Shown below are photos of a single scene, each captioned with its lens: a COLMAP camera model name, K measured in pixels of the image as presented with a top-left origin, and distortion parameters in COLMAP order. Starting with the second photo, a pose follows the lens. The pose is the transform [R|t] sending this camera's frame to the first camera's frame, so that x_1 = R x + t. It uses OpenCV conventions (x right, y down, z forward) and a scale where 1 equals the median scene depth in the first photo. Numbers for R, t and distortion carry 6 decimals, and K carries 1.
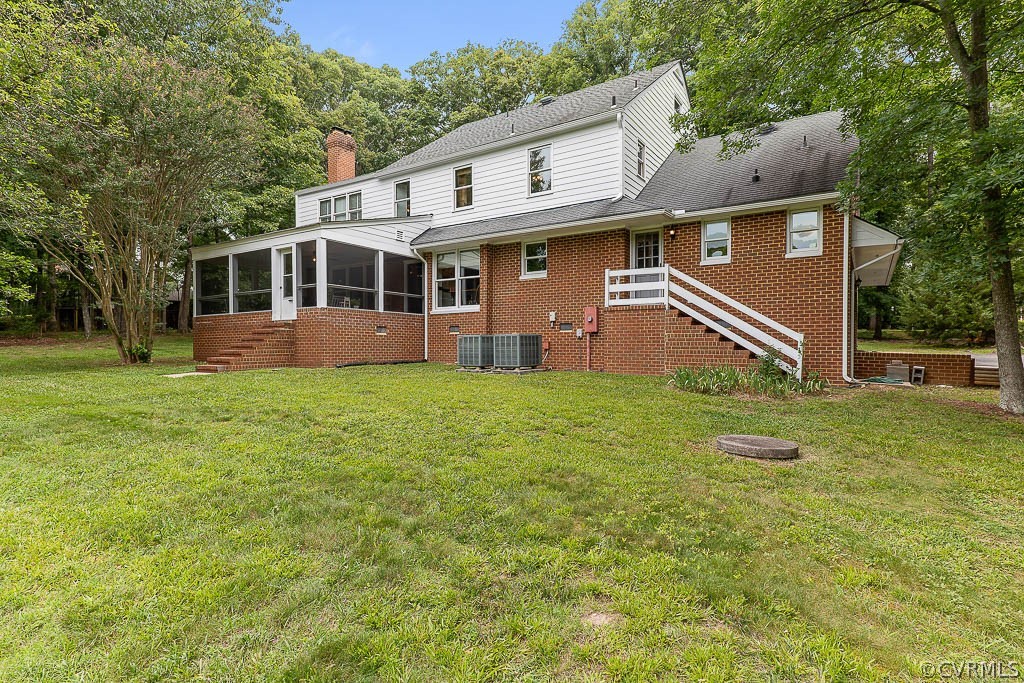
lens RADIAL K [[535.8, 0, 514.0], [0, 535.8, 345.5], [0, 0, 1]] dist [0.026122, 0.002720]
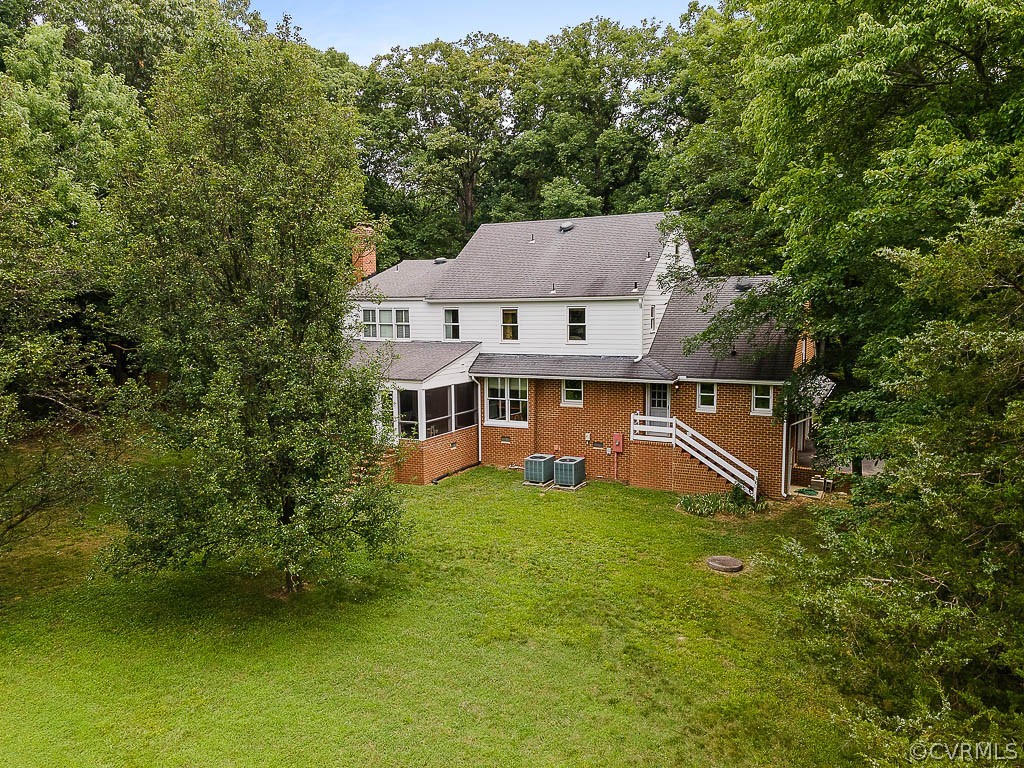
lens RADIAL K [[754.0, 0, 508.5], [0, 754.0, 384.5], [0, 0, 1]] dist [0.039169, 0.032947]
pose [[0.993281, -0.019852, 0.114015, -0.331770], [0.007325, 0.993987, 0.109252, -0.385152], [-0.115498, -0.107683, 0.987454, -0.814919]]
